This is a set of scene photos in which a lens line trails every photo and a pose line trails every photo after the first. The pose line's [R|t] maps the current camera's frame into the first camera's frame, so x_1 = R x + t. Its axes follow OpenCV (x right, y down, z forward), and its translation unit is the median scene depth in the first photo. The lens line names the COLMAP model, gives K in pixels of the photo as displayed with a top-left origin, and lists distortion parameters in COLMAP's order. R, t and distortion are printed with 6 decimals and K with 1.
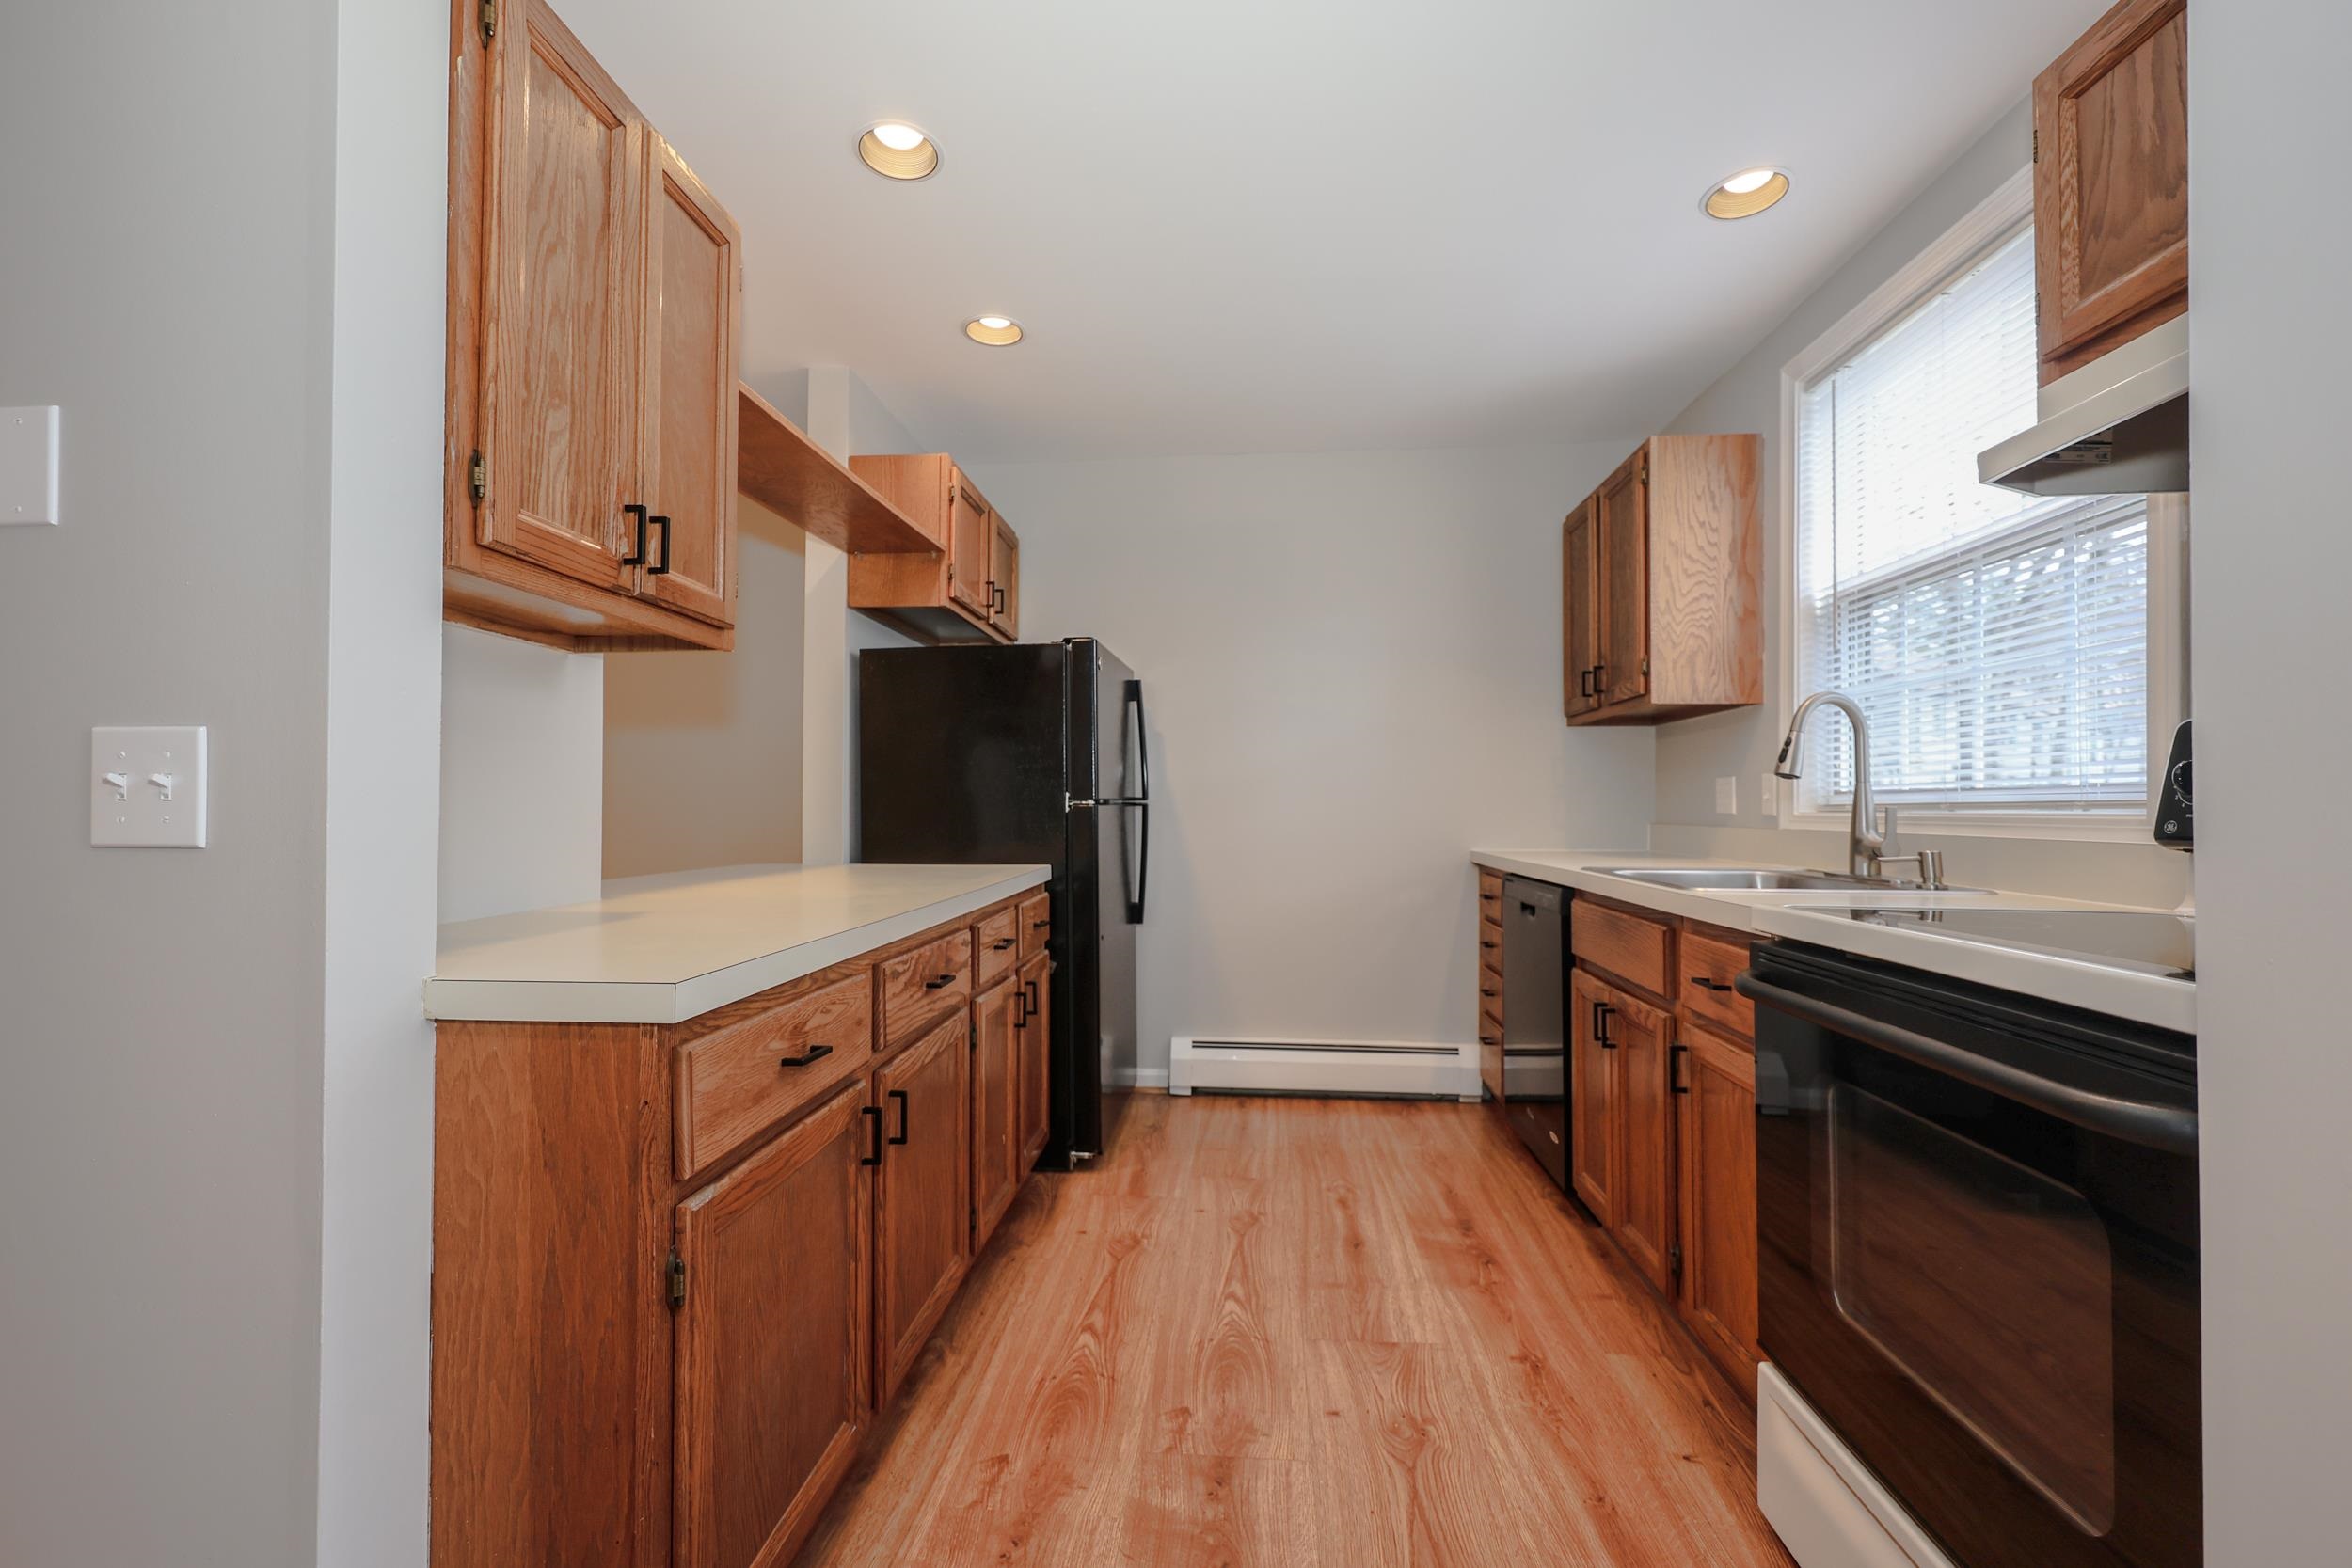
lens RADIAL K [[992.7, 0, 1161.1], [0, 992.7, 778.1], [0, 0, 1]] dist [0.003221, -0.001415]
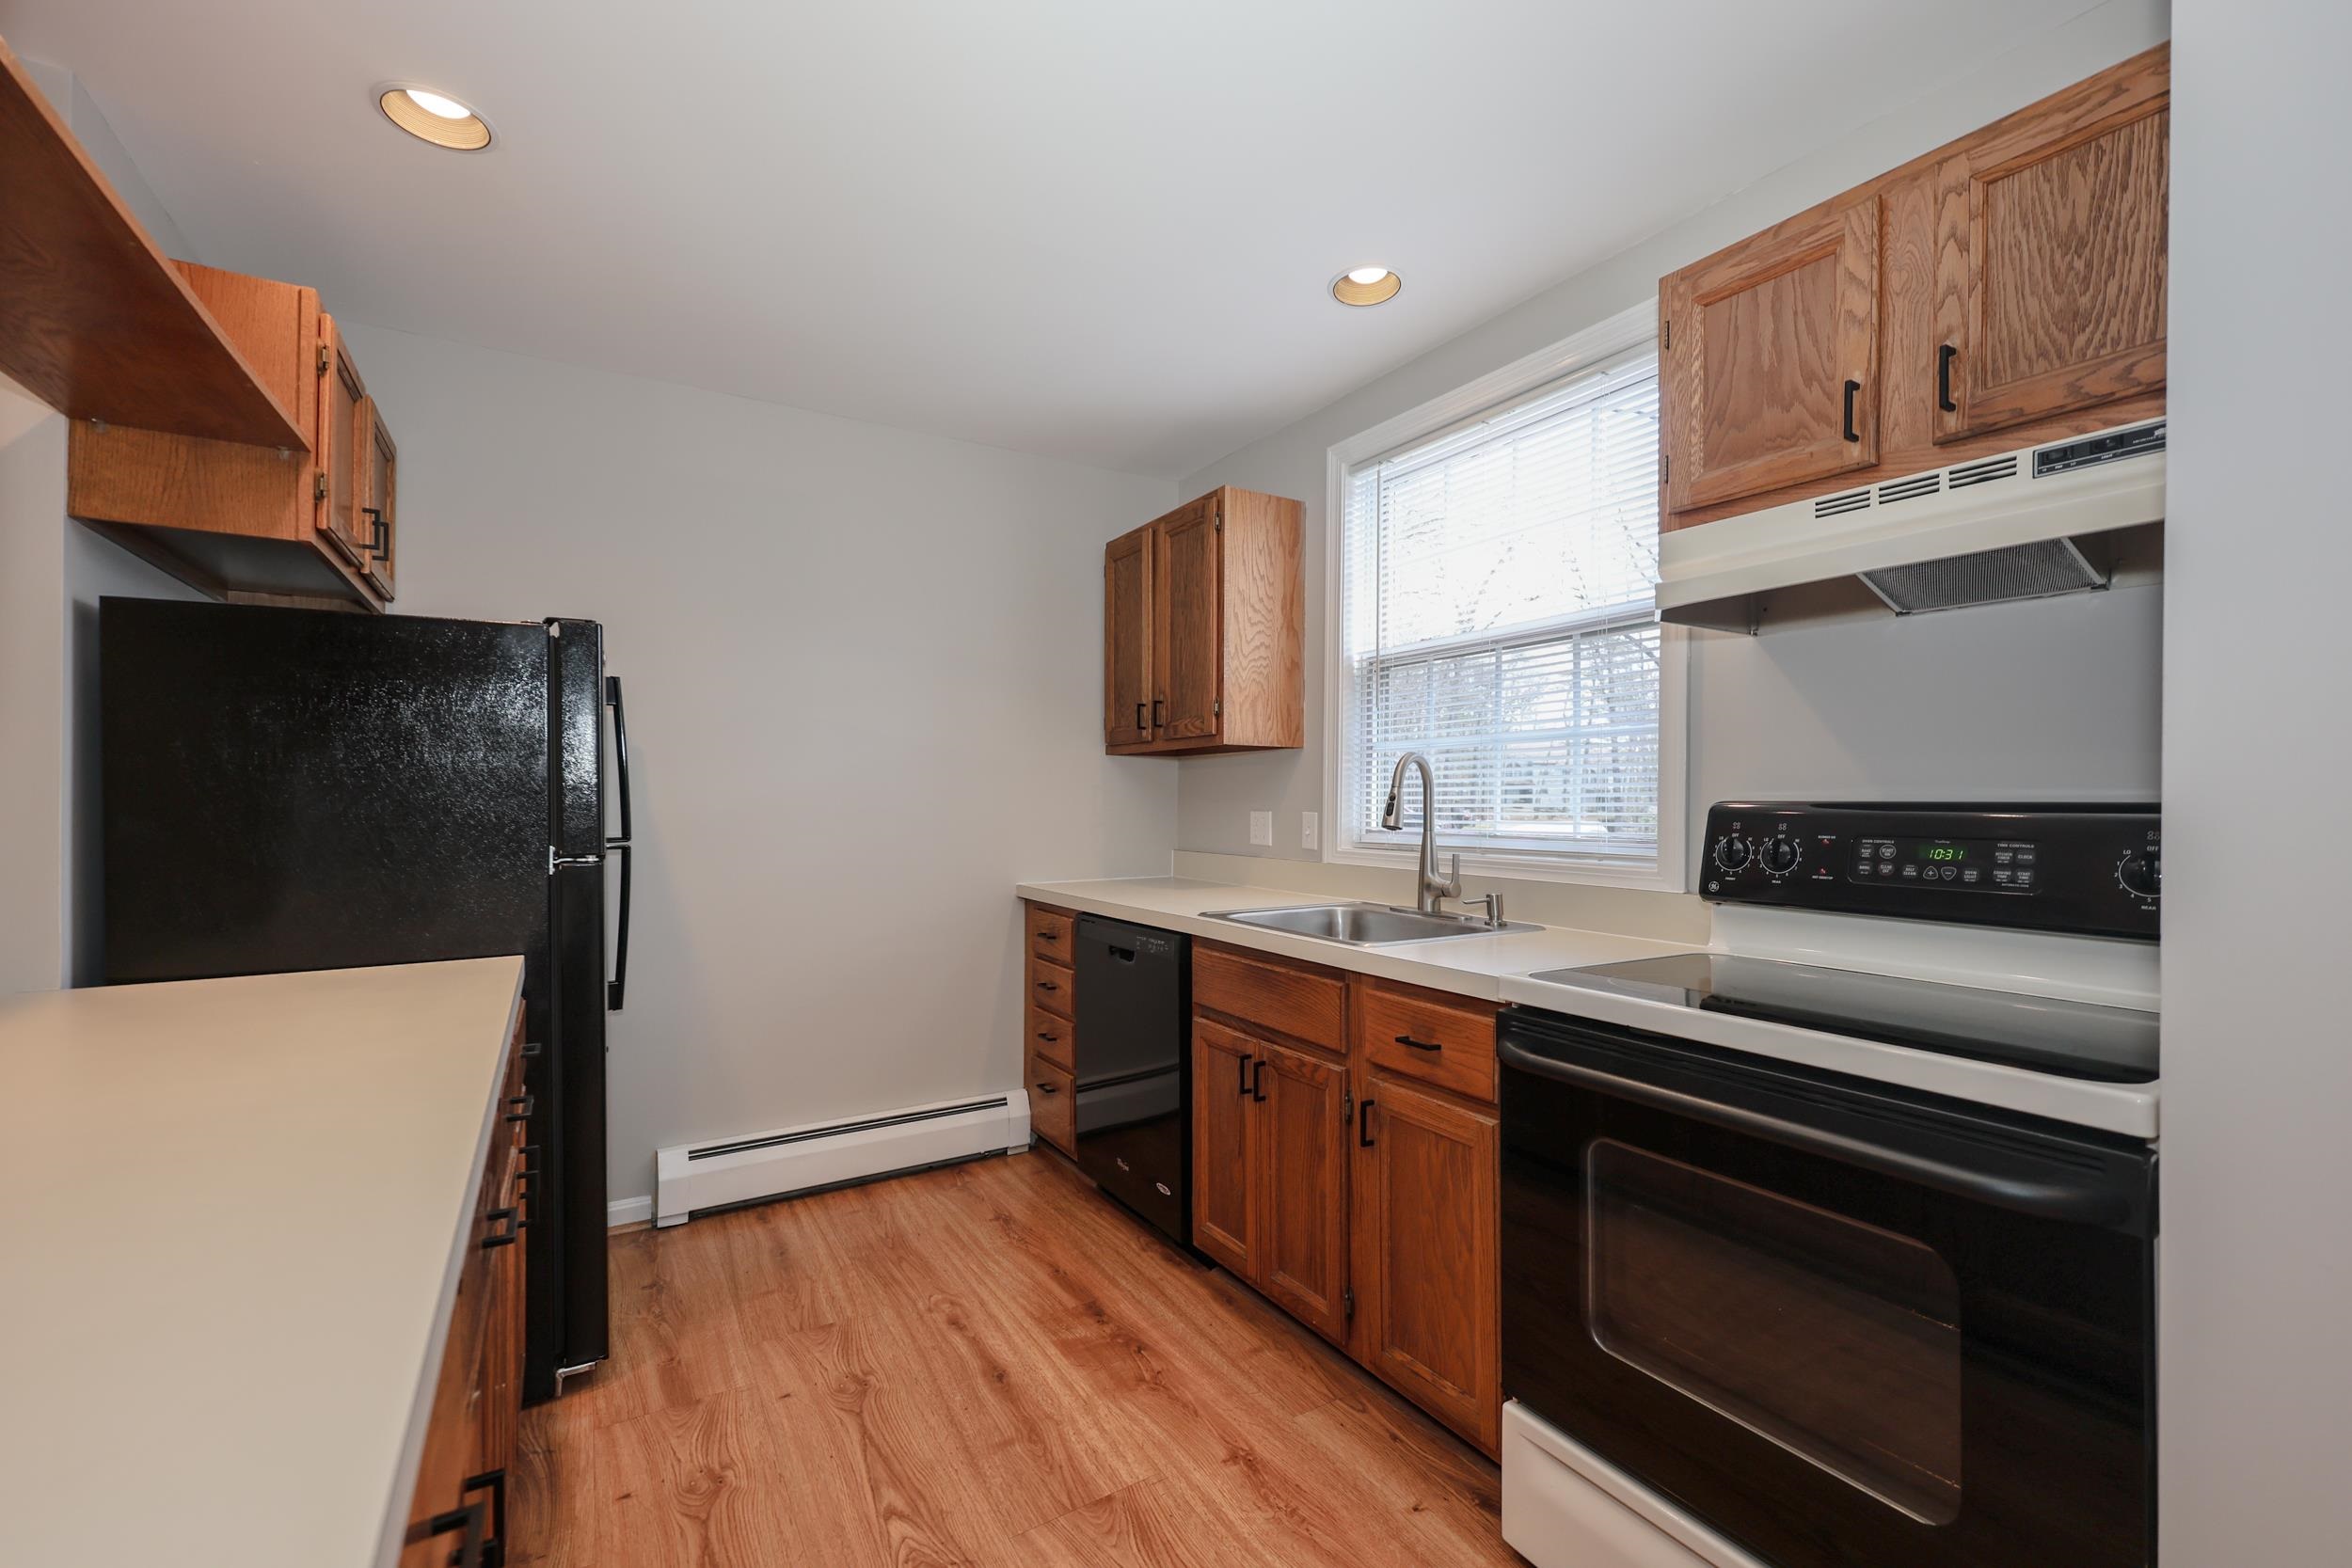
lens RADIAL K [[992.7, 0, 1161.1], [0, 992.7, 778.1], [0, 0, 1]] dist [0.003221, -0.001415]
pose [[0.790266, 0.007018, 0.612724, -0.207253], [-0.018309, 0.999758, 0.012164, -0.054434], [-0.612491, -0.020831, 0.790203, 0.234386]]
